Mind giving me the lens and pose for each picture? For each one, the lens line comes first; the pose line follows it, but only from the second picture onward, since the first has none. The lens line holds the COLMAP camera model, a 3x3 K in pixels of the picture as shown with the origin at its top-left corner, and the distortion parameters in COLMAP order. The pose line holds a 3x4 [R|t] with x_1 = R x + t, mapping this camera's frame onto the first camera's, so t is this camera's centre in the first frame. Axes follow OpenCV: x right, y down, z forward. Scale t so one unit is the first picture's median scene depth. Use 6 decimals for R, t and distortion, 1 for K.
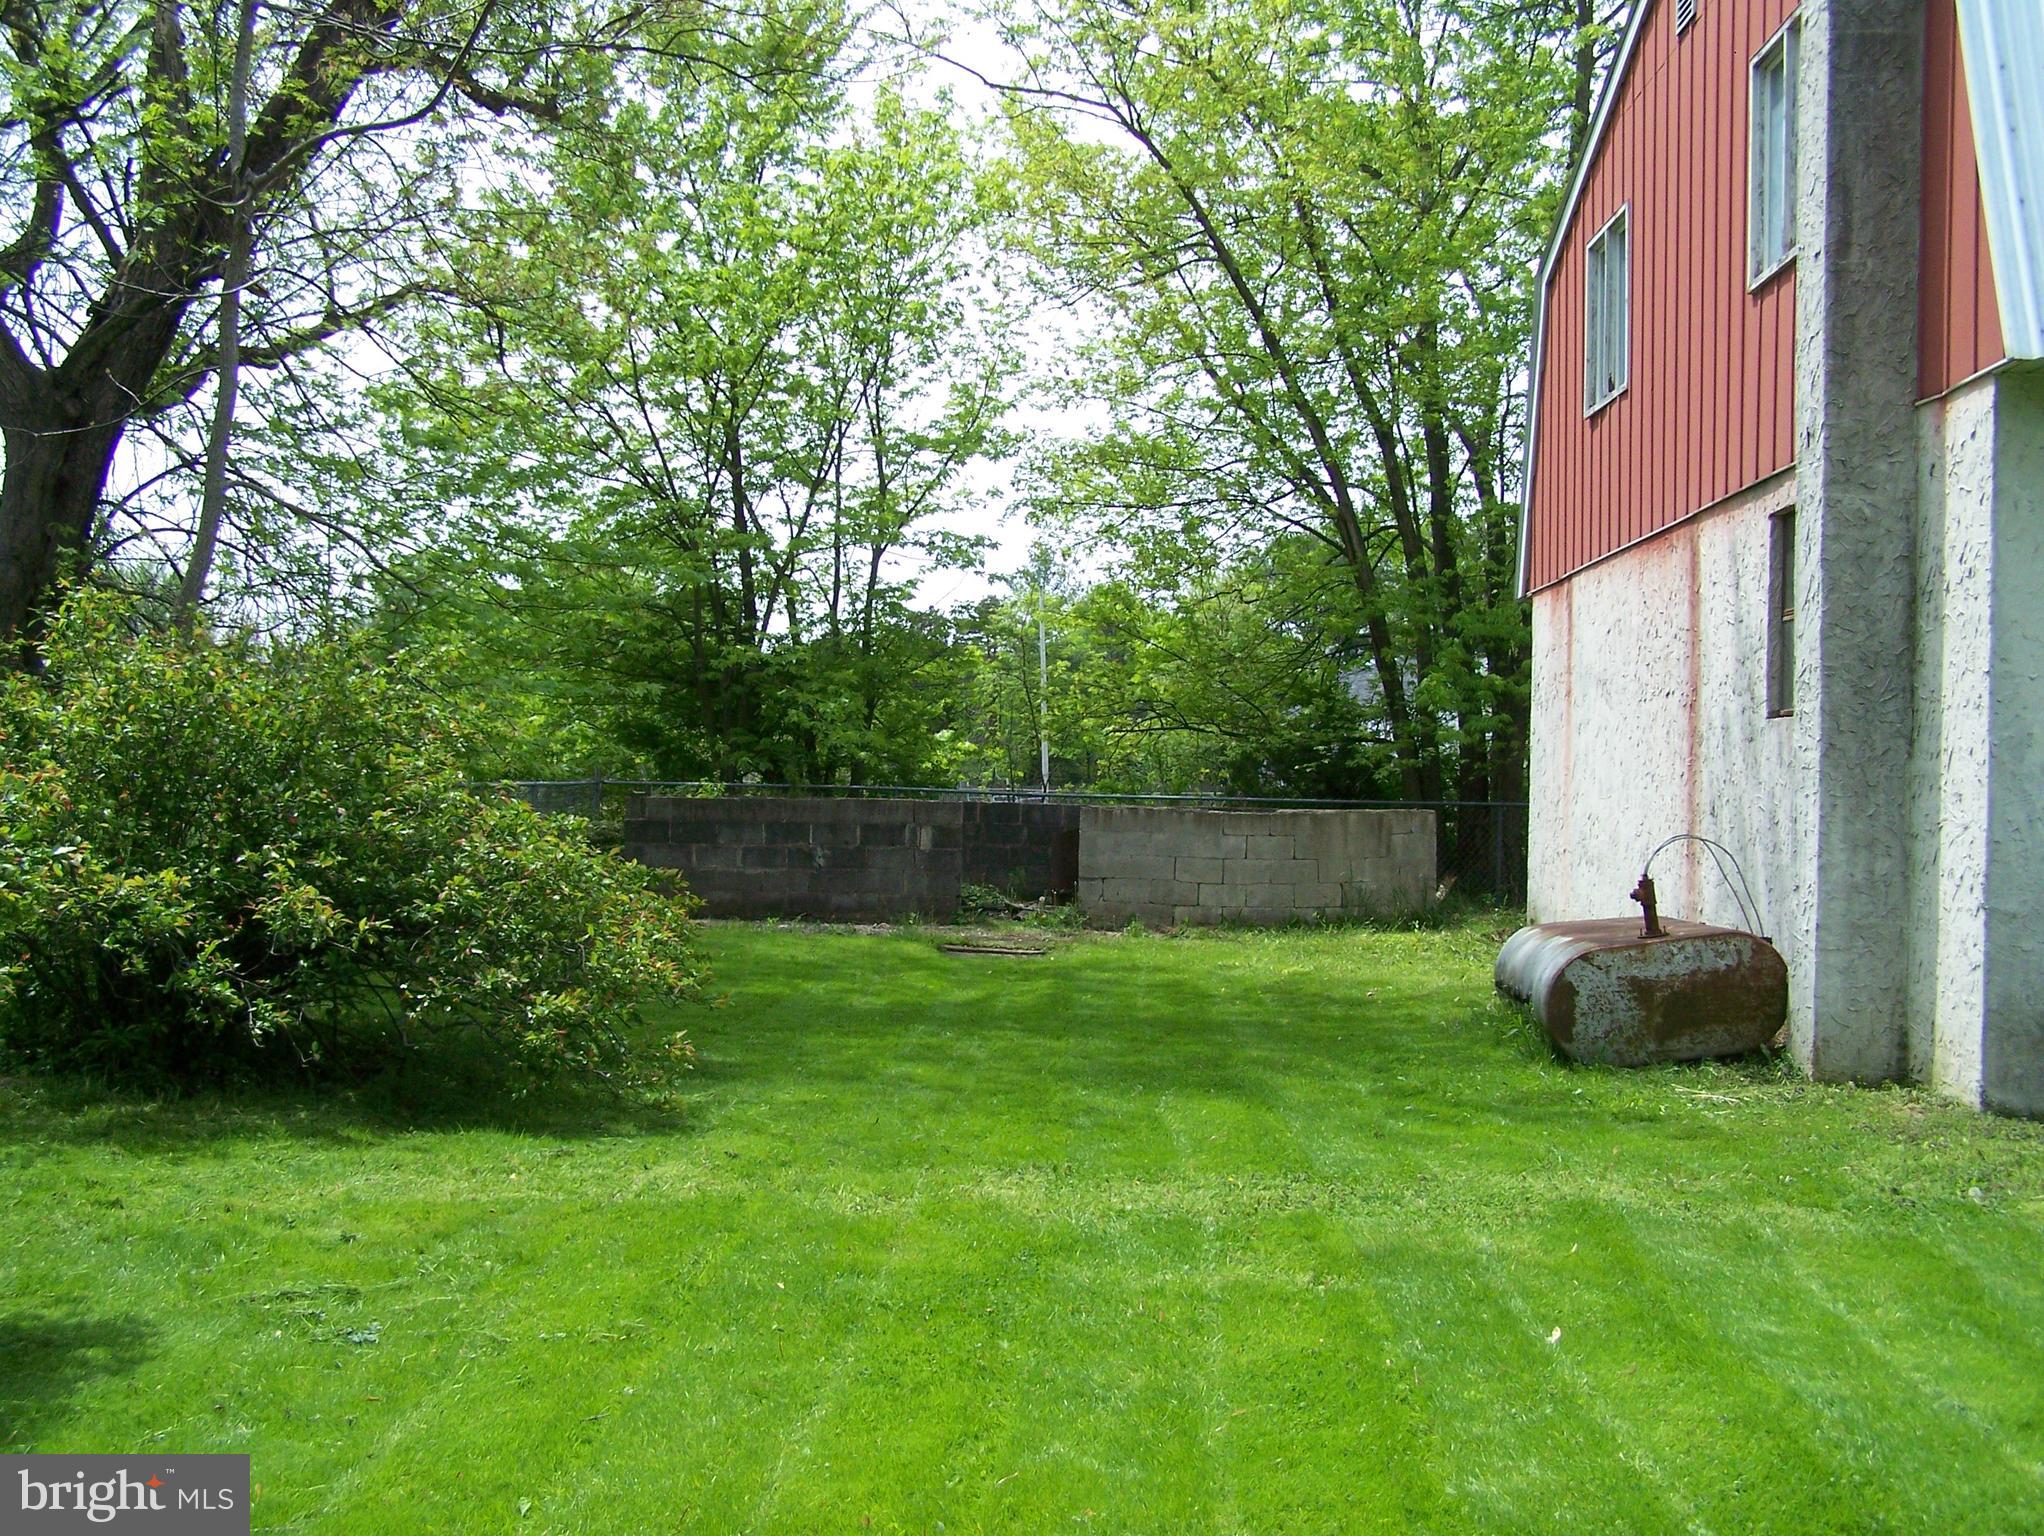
lens RADIAL K [[2351.7, 0, 975.8], [0, 2351.7, 794.6], [0, 0, 1]] dist [-0.196664, 0.375334]
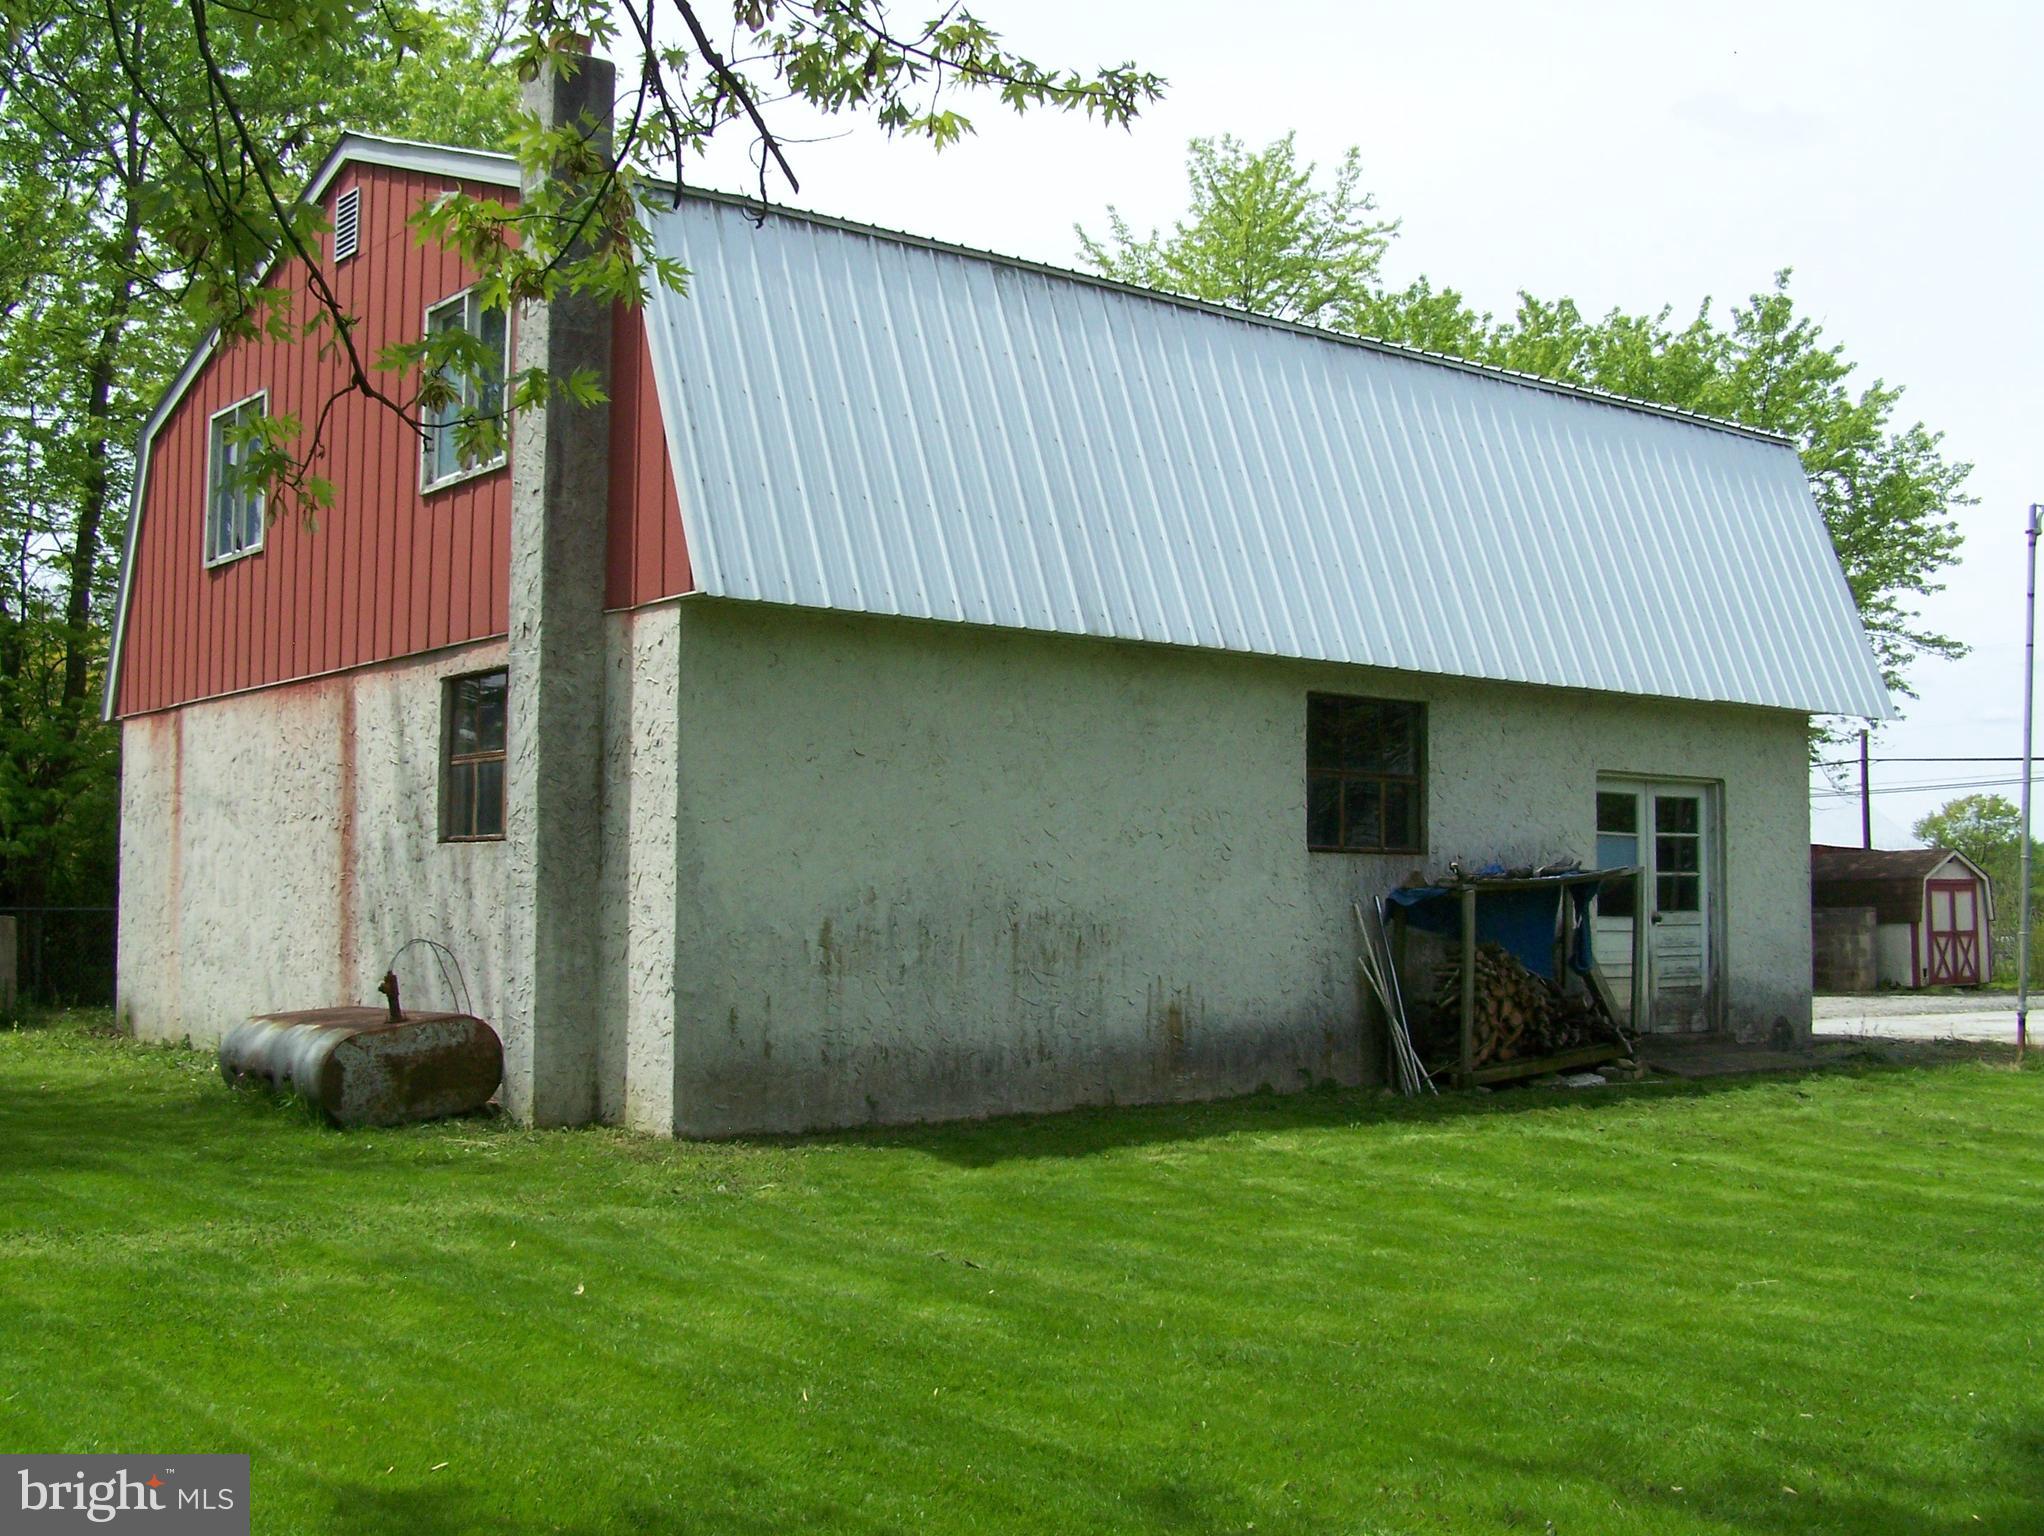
lens RADIAL K [[2351.7, 0, 975.8], [0, 2351.7, 794.6], [0, 0, 1]] dist [-0.196664, 0.375334]
pose [[0.762260, 0.019169, 0.646987, -0.296307], [0.007306, 0.999243, -0.038213, -0.011117], [-0.647230, 0.033856, 0.761543, -0.163321]]
